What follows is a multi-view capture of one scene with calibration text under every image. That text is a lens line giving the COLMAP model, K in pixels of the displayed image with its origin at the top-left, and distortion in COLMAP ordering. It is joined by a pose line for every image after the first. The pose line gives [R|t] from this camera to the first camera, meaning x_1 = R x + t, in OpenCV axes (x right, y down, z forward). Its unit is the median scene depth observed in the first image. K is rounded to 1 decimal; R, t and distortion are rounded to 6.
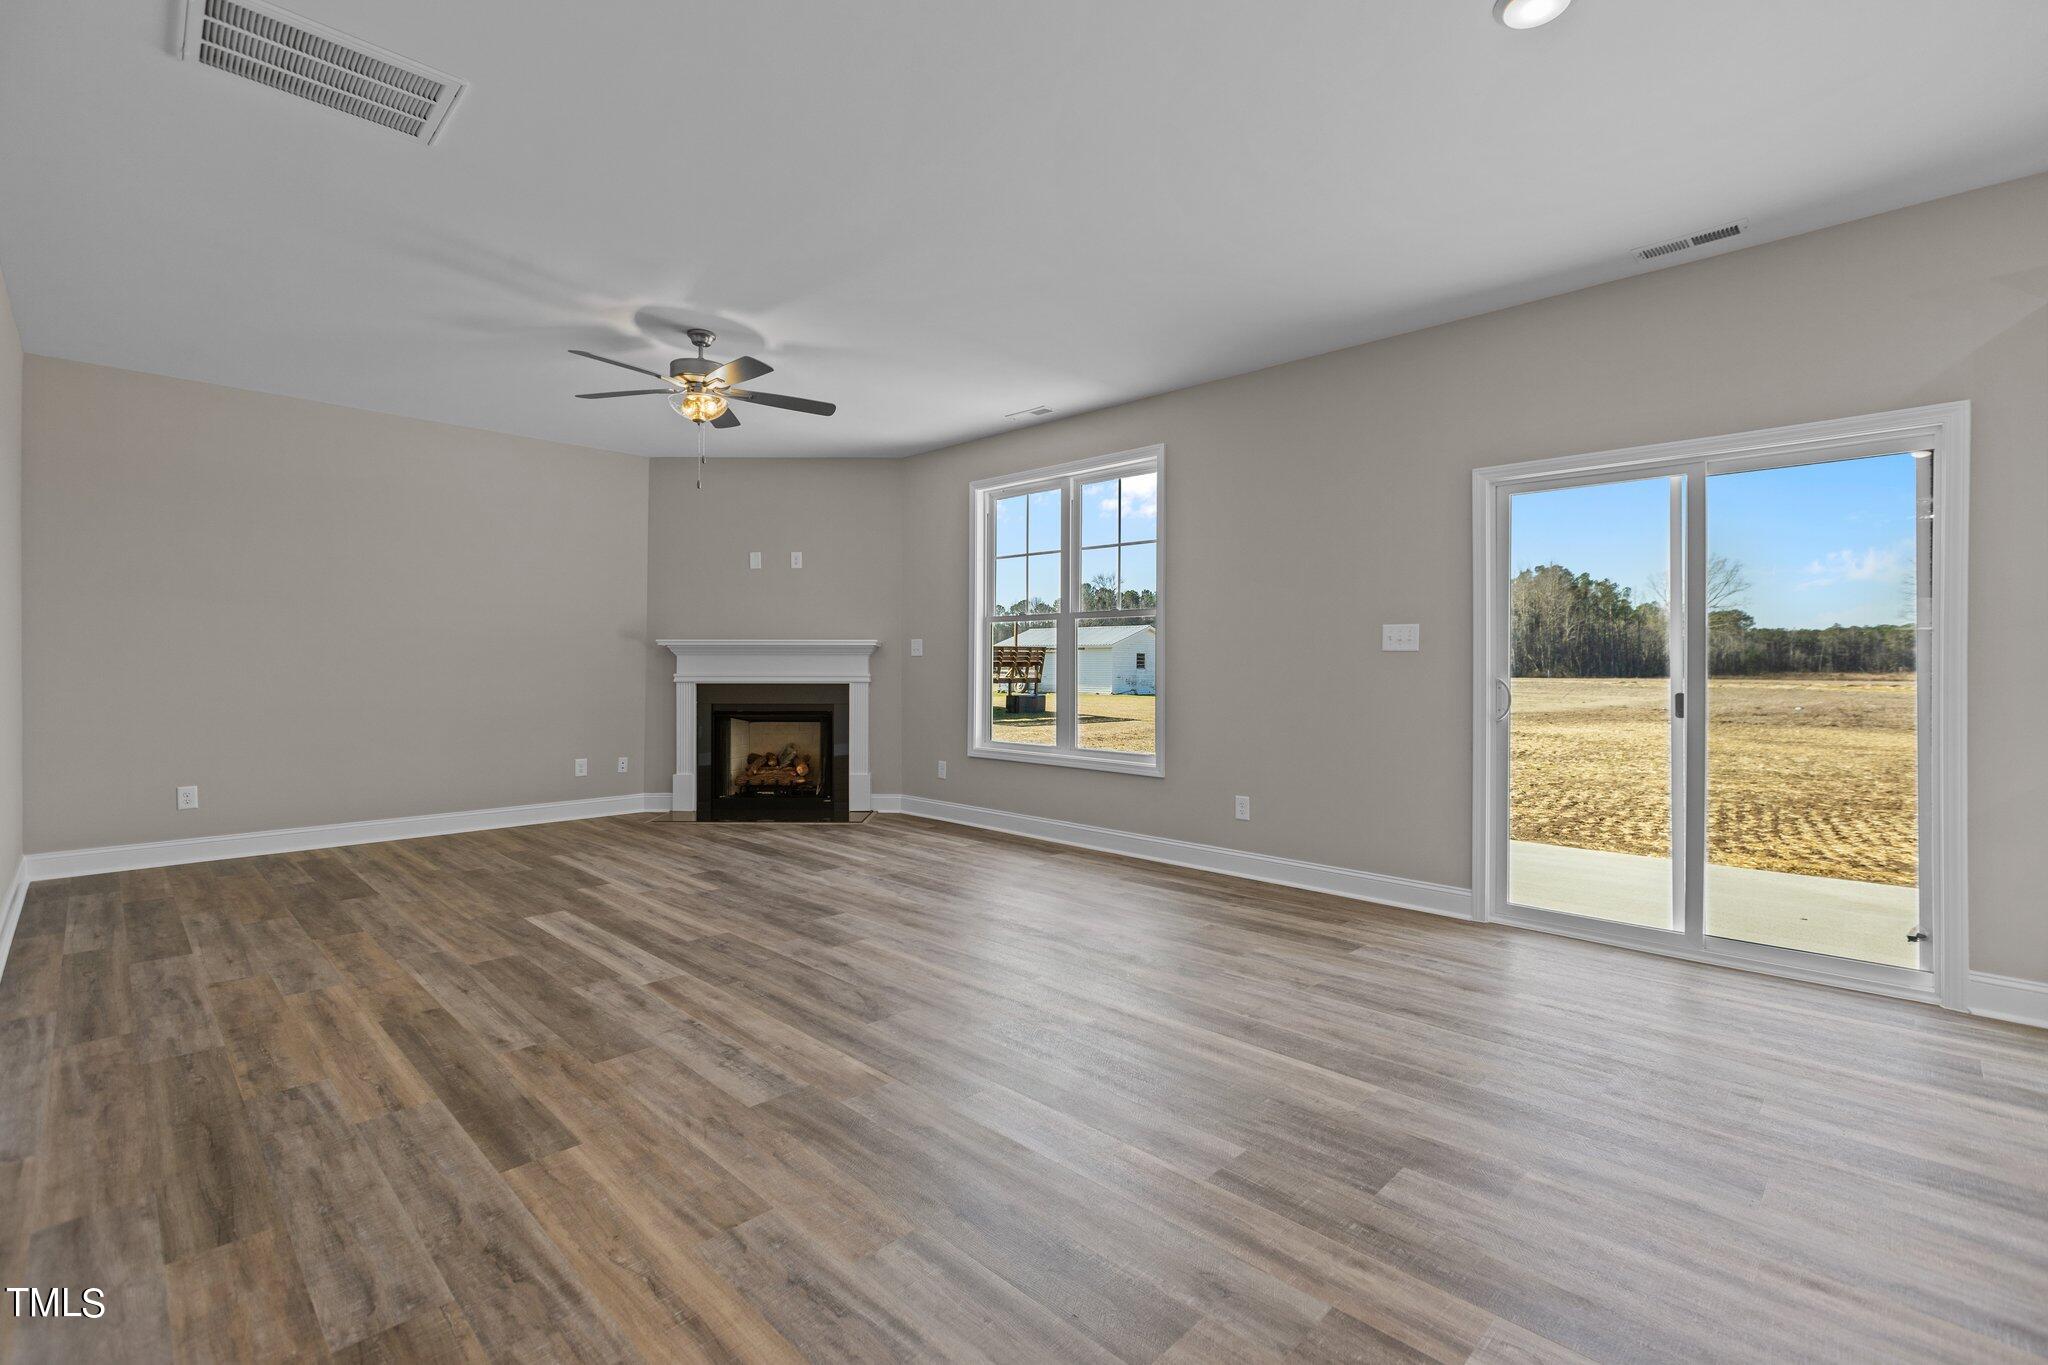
lens RADIAL K [[921.0, 0, 1029.4], [0, 921.0, 667.0], [0, 0, 1]] dist [0.004451, -0.000692]
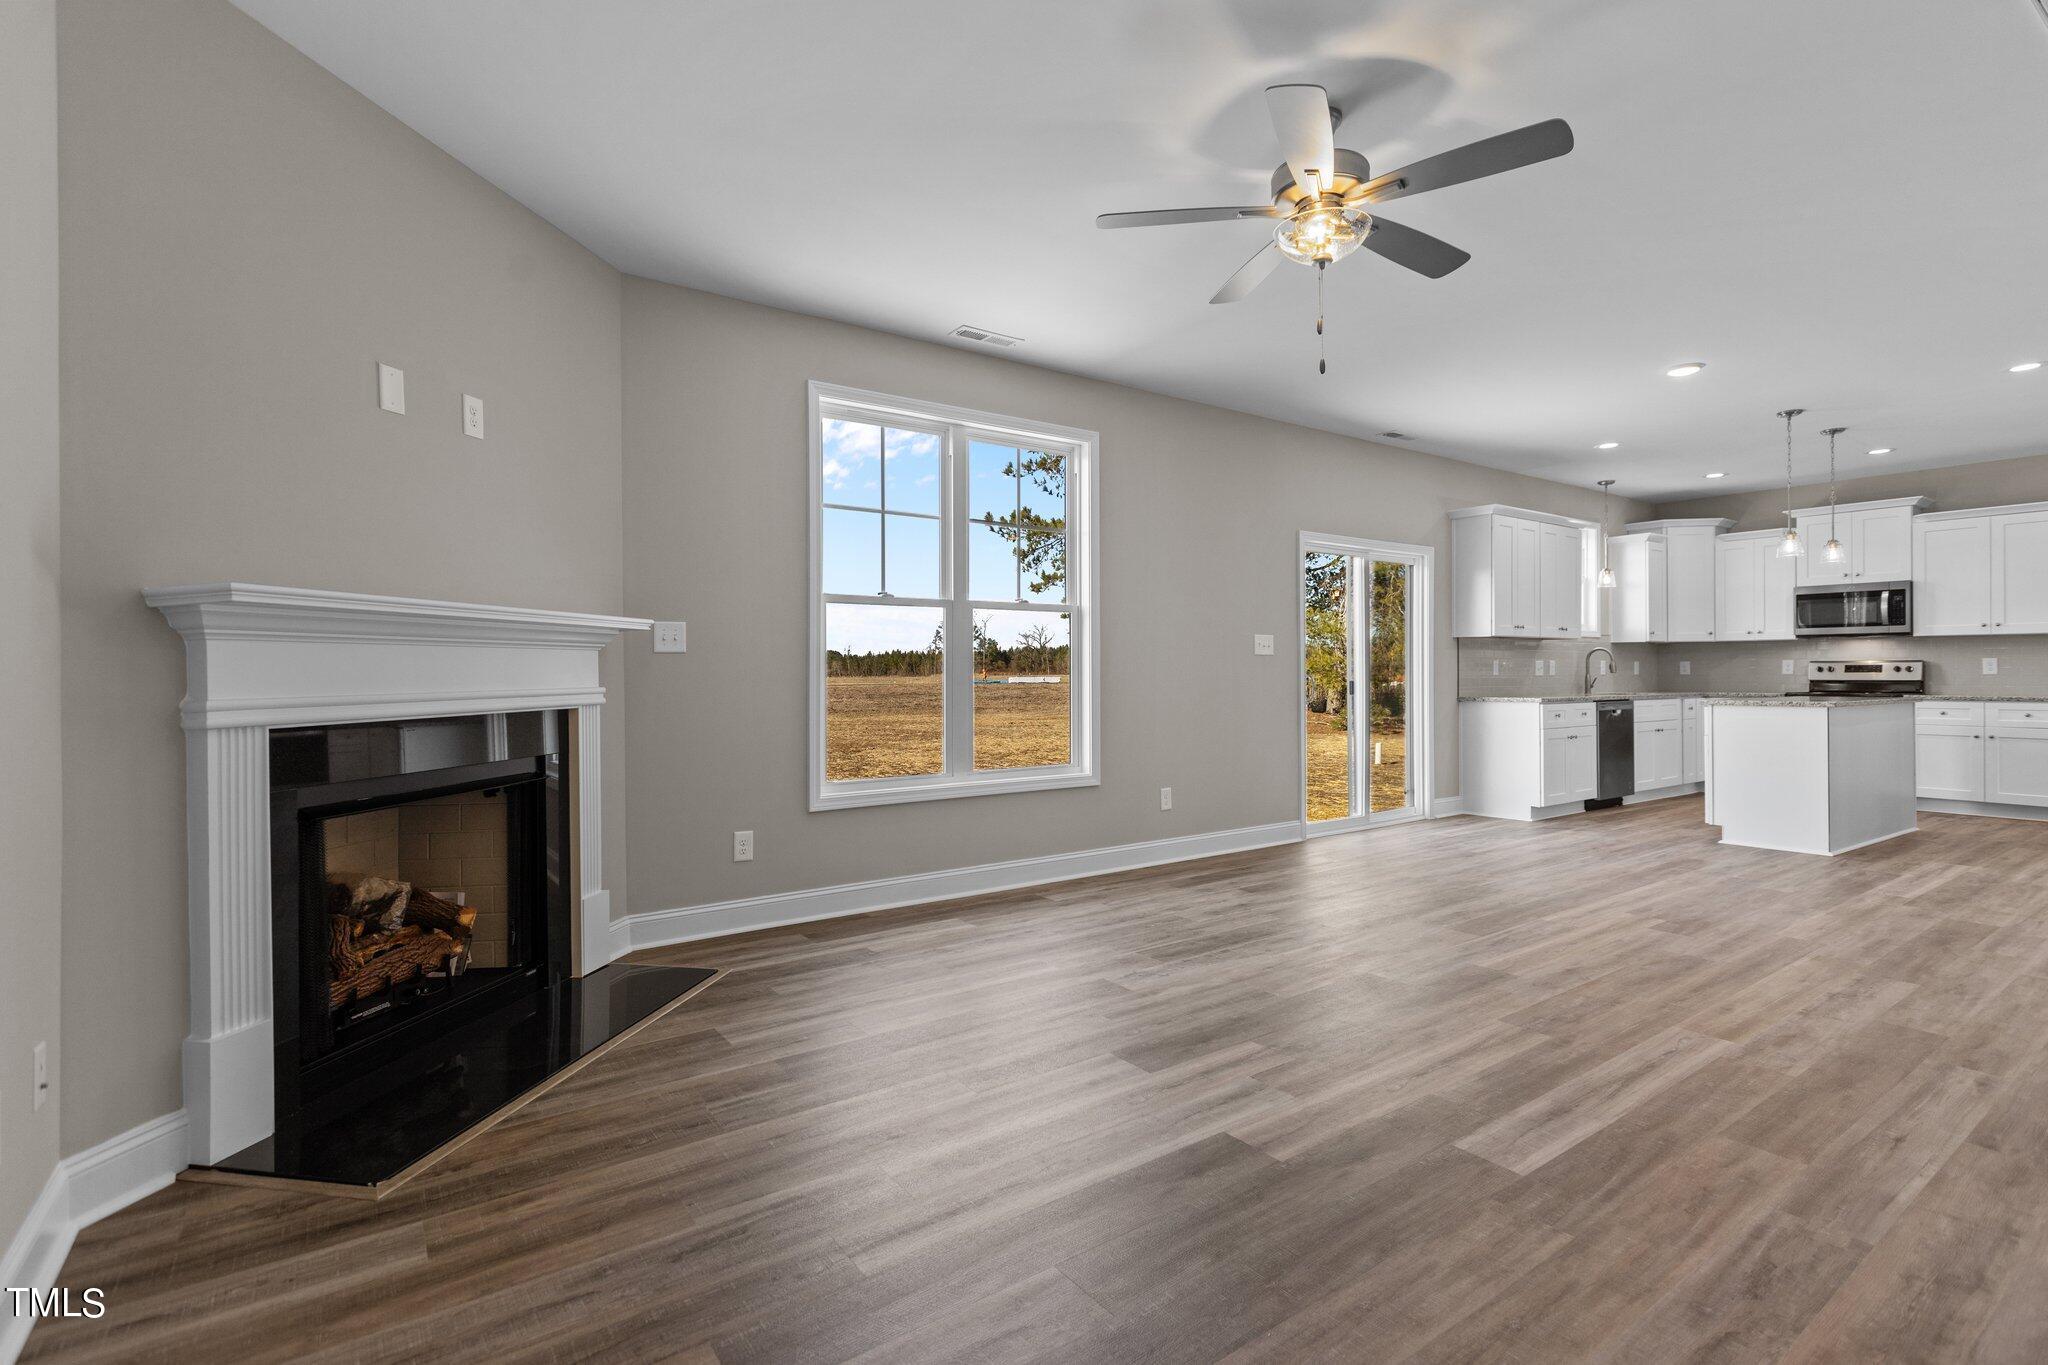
lens RADIAL K [[971.1, 0, 1028.1], [0, 971.1, 672.5], [0, 0, 1]] dist [0.001652, -0.002651]
pose [[0.166326, -0.006362, 0.986050, -1.188653], [0.007754, 0.999957, 0.005144, -0.002249], [-0.986040, 0.006790, 0.166368, 1.263985]]
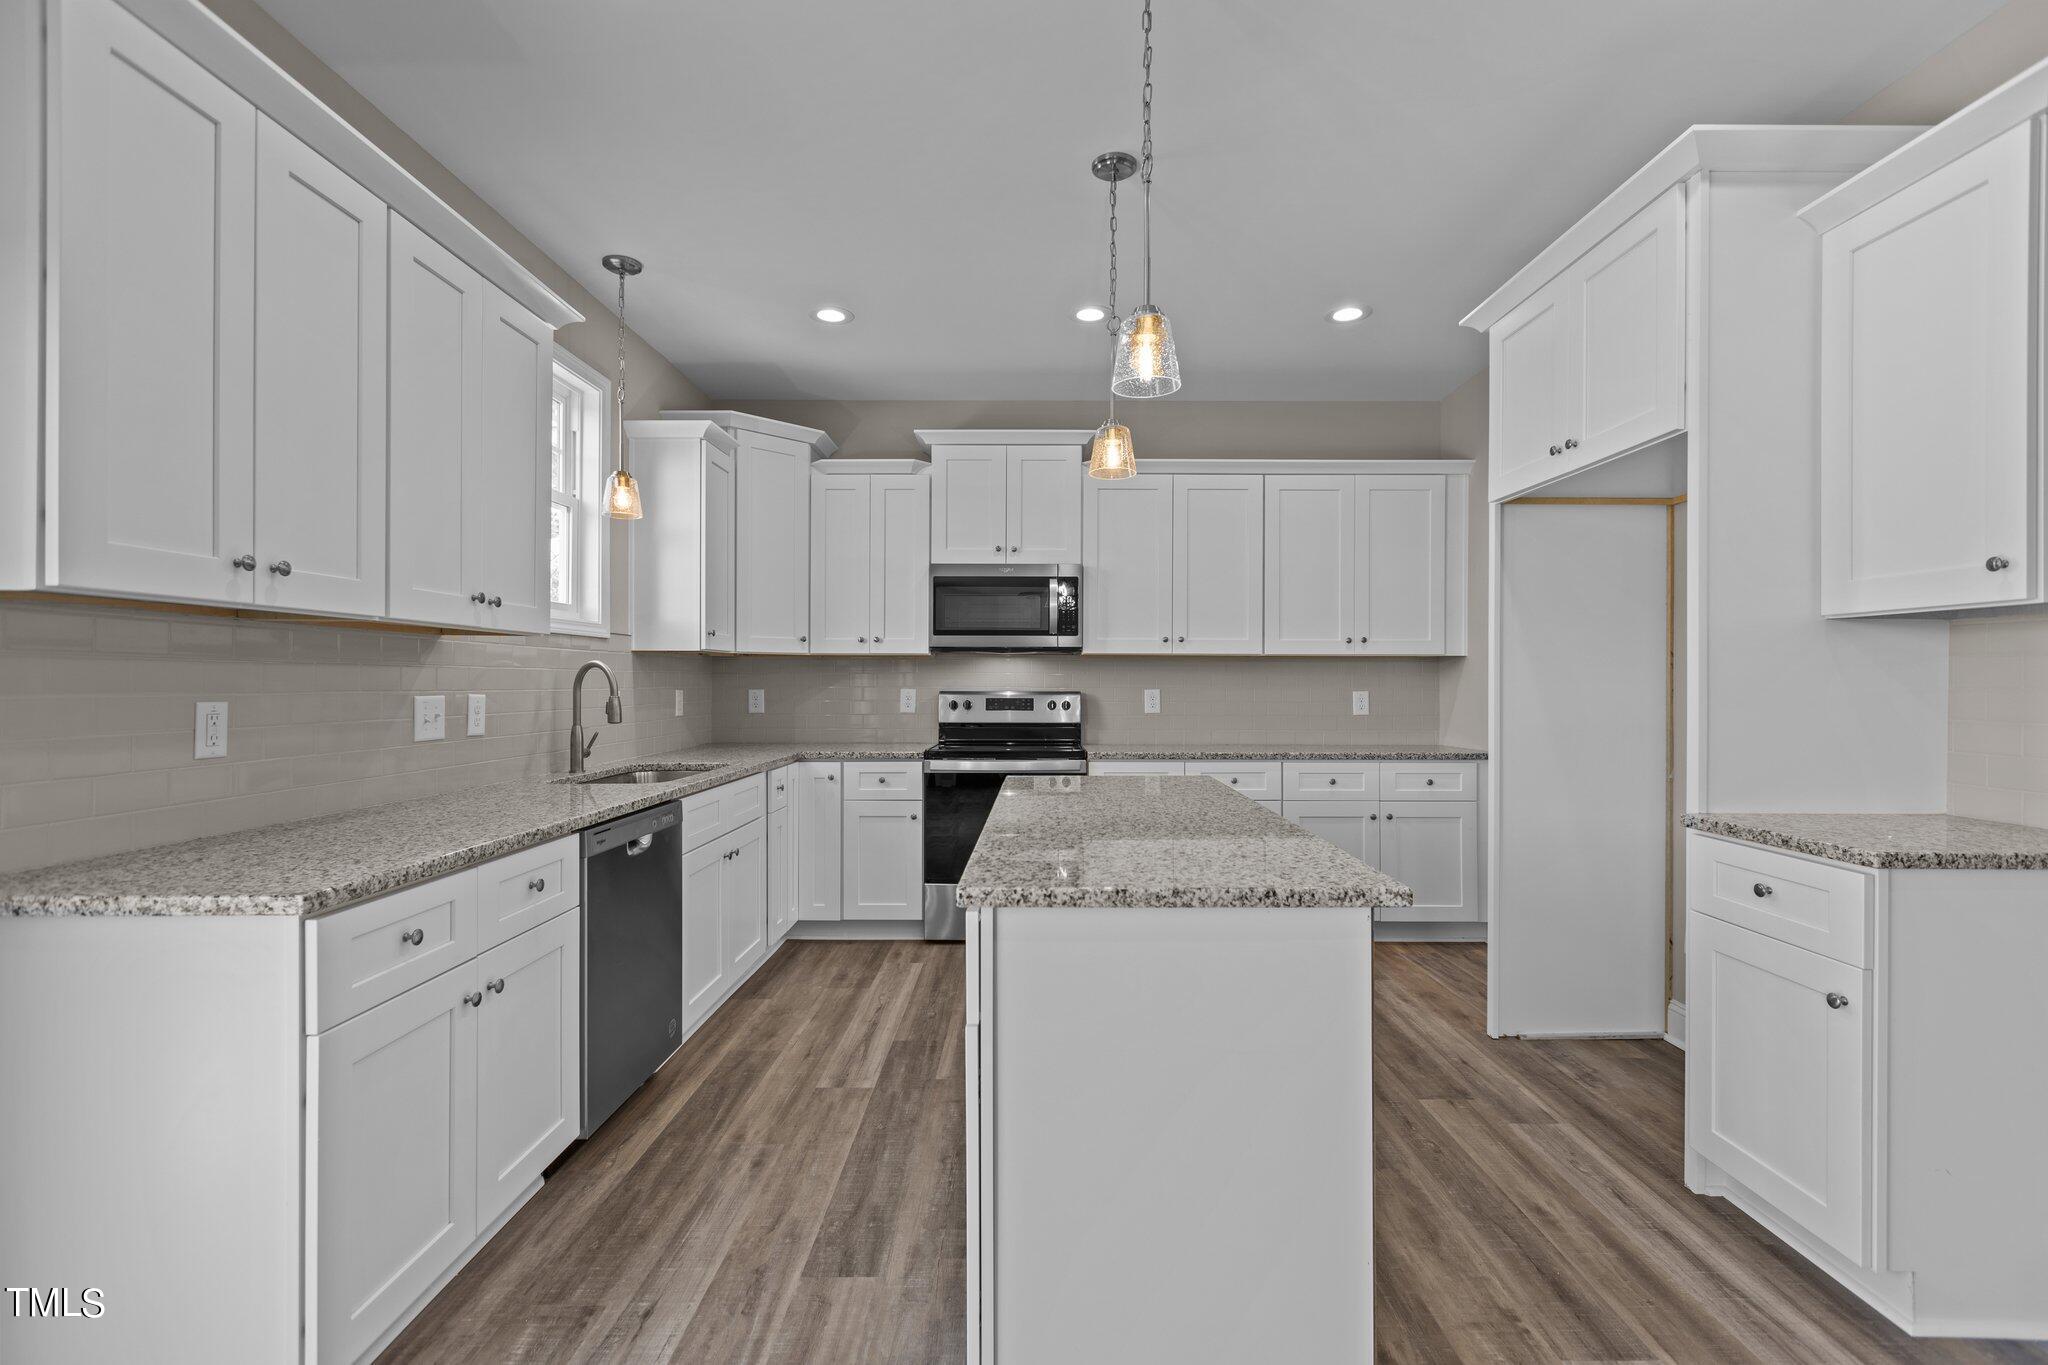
lens RADIAL K [[921.0, 0, 1024.2], [0, 921.0, 685.9], [0, 0, 1]] dist [0.004451, -0.000692]
pose [[-0.694006, -0.009382, 0.719908, -0.972393], [-0.003775, 0.999949, 0.009392, -0.005236], [-0.719959, 0.003800, -0.694006, 1.177724]]
